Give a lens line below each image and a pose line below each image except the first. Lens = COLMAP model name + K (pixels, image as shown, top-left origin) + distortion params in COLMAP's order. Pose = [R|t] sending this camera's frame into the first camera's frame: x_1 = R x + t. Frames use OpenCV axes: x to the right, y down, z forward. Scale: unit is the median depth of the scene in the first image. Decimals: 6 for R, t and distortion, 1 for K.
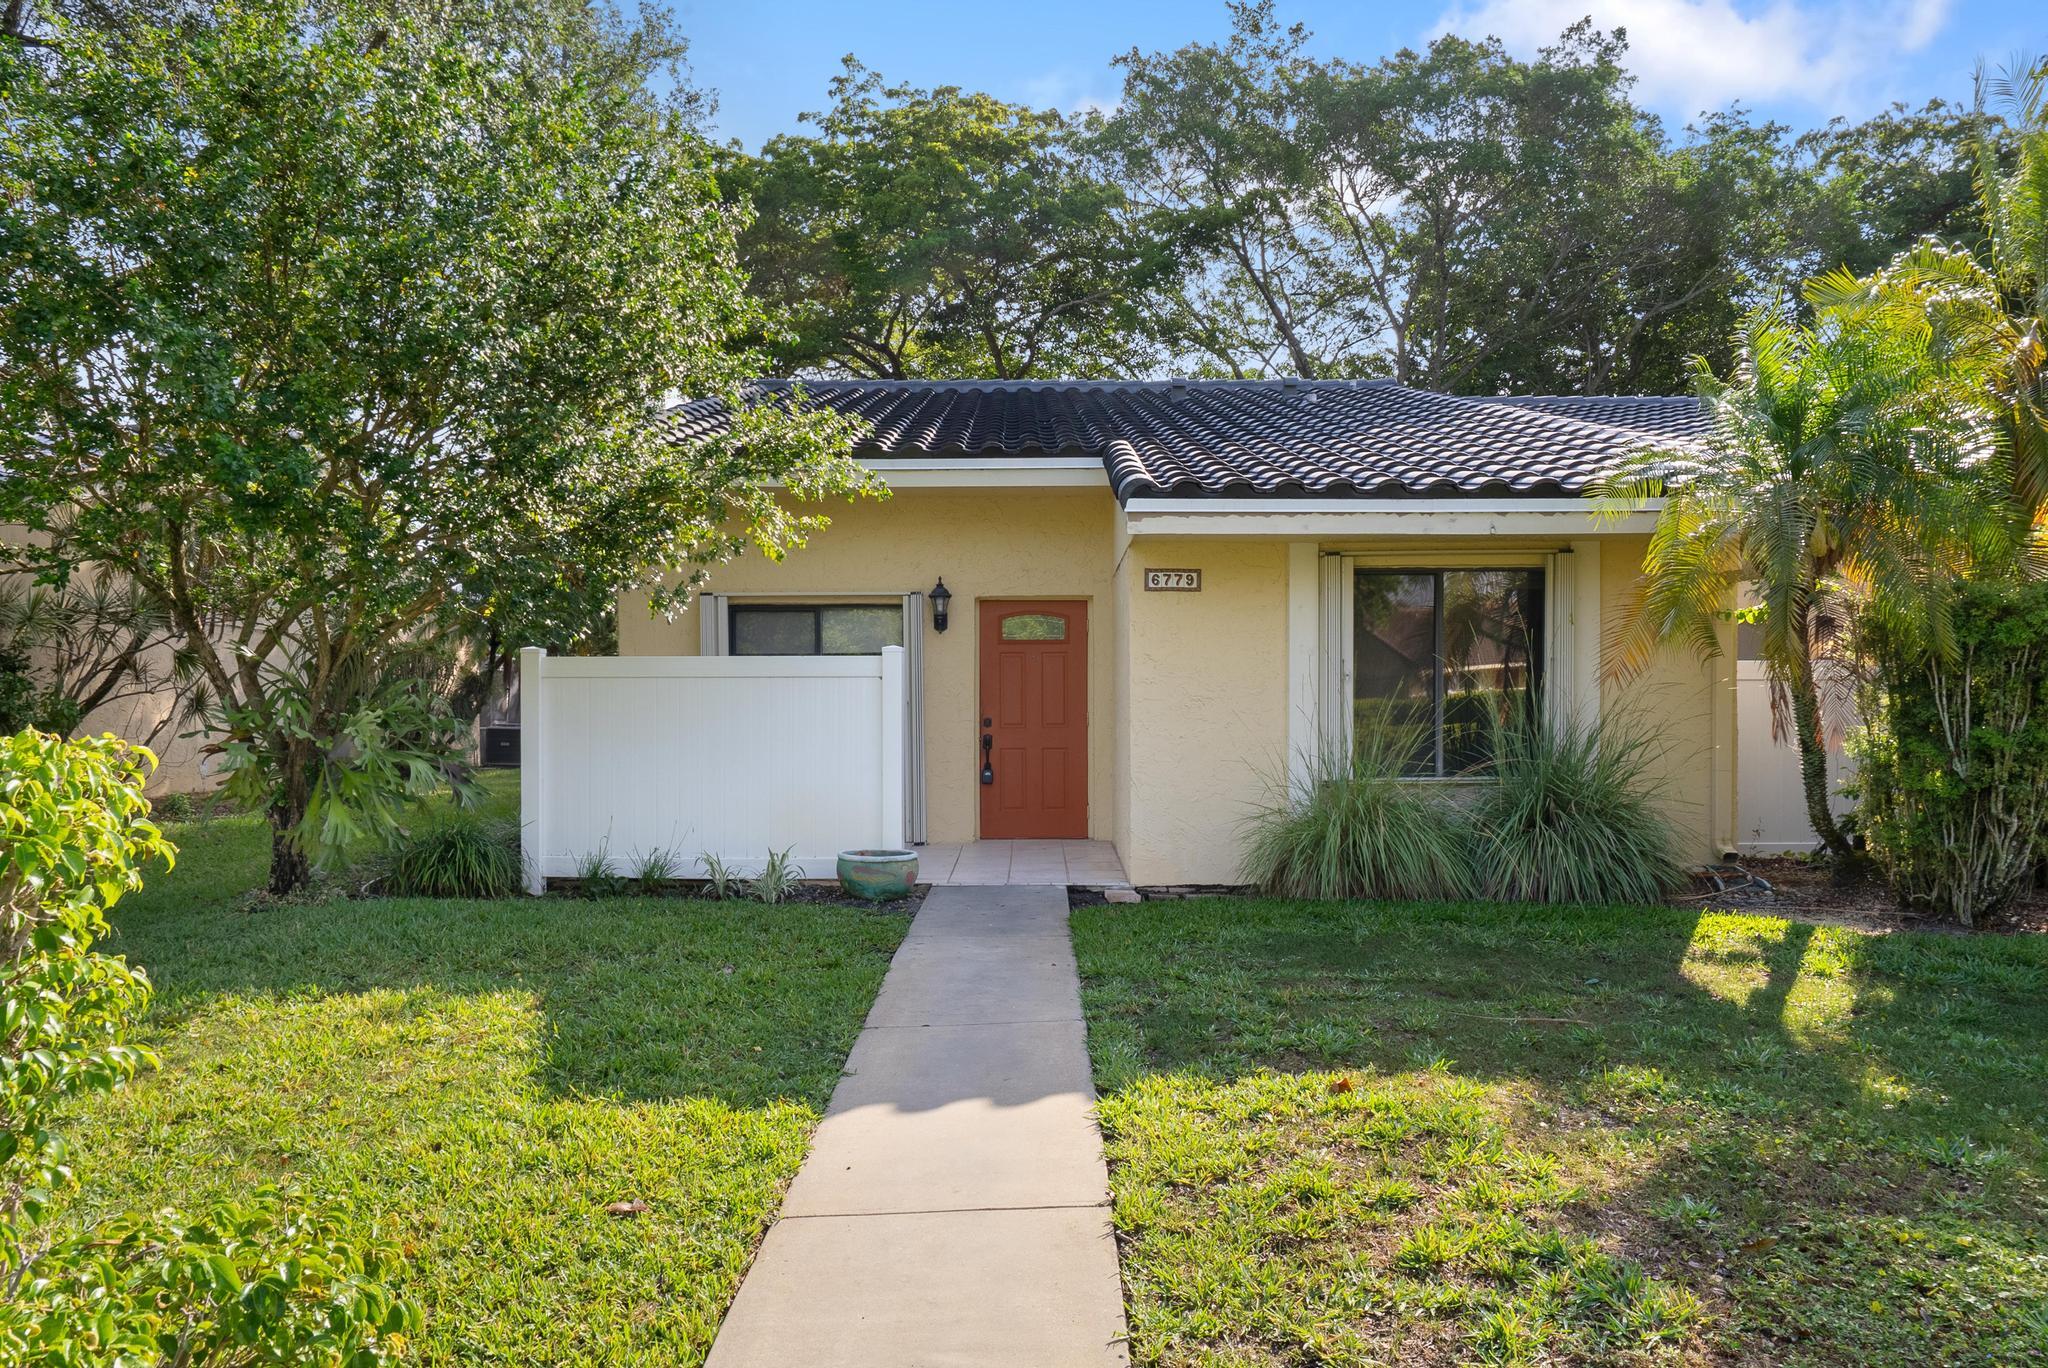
lens RADIAL K [[1359.9, 0, 1024.8], [0, 1359.9, 686.6], [0, 0, 1]] dist [-0.000001, 0.000000]
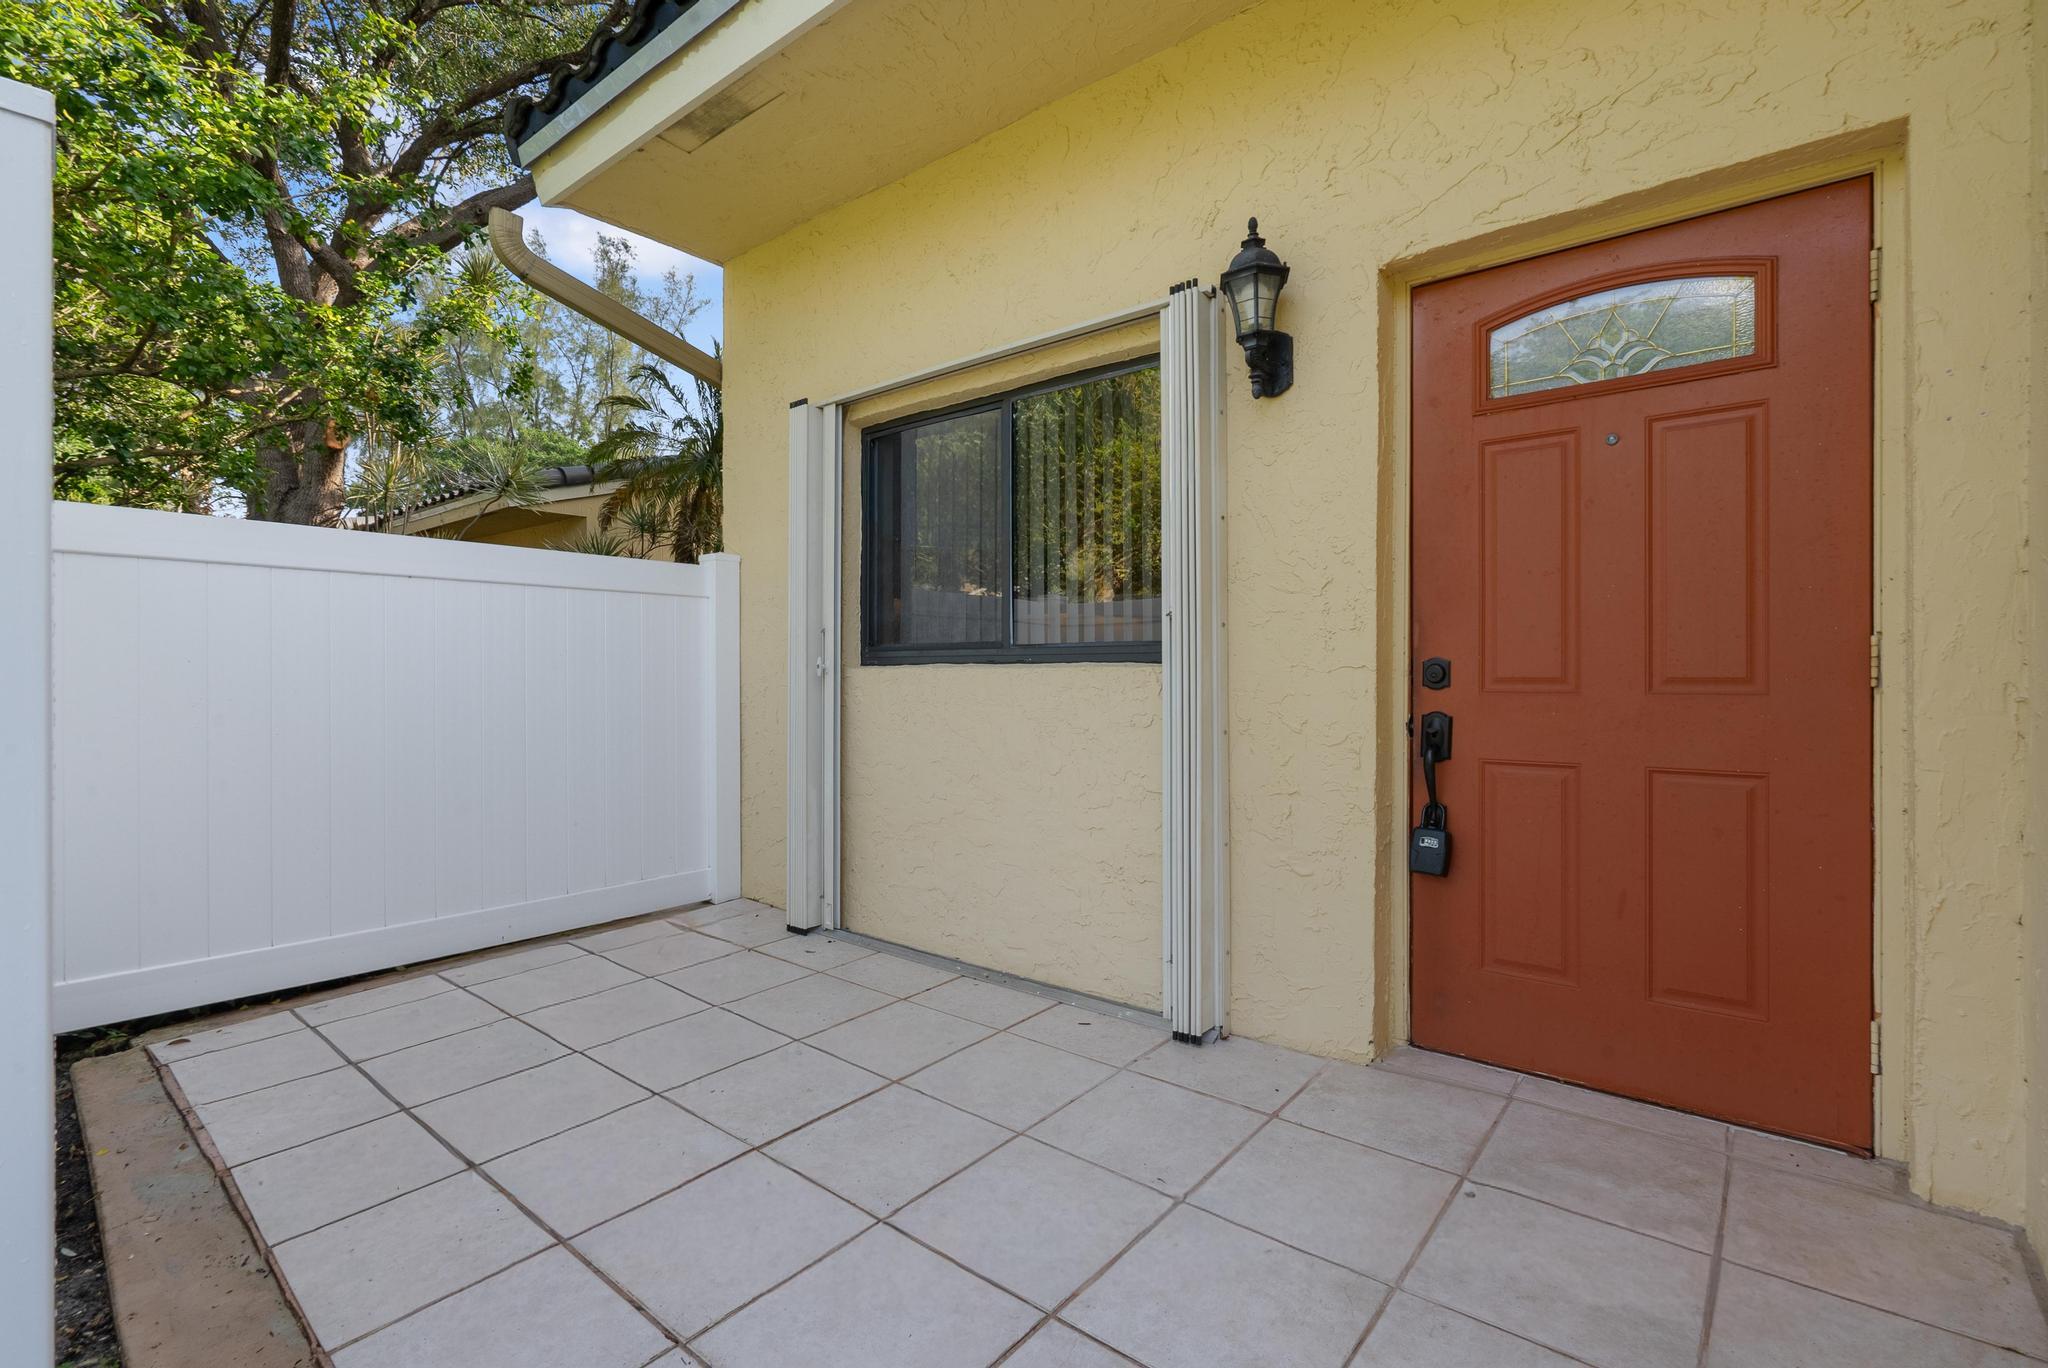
lens RADIAL K [[935.0, 0, 1024.4], [0, 935.0, 674.8], [0, 0, 1]] dist [0.000029, -0.002015]
pose [[0.768303, 0.000447, -0.640087, 0.036821], [0.001845, 0.999994, 0.002913, 0.025754], [0.640084, -0.003420, 0.768297, 0.780334]]
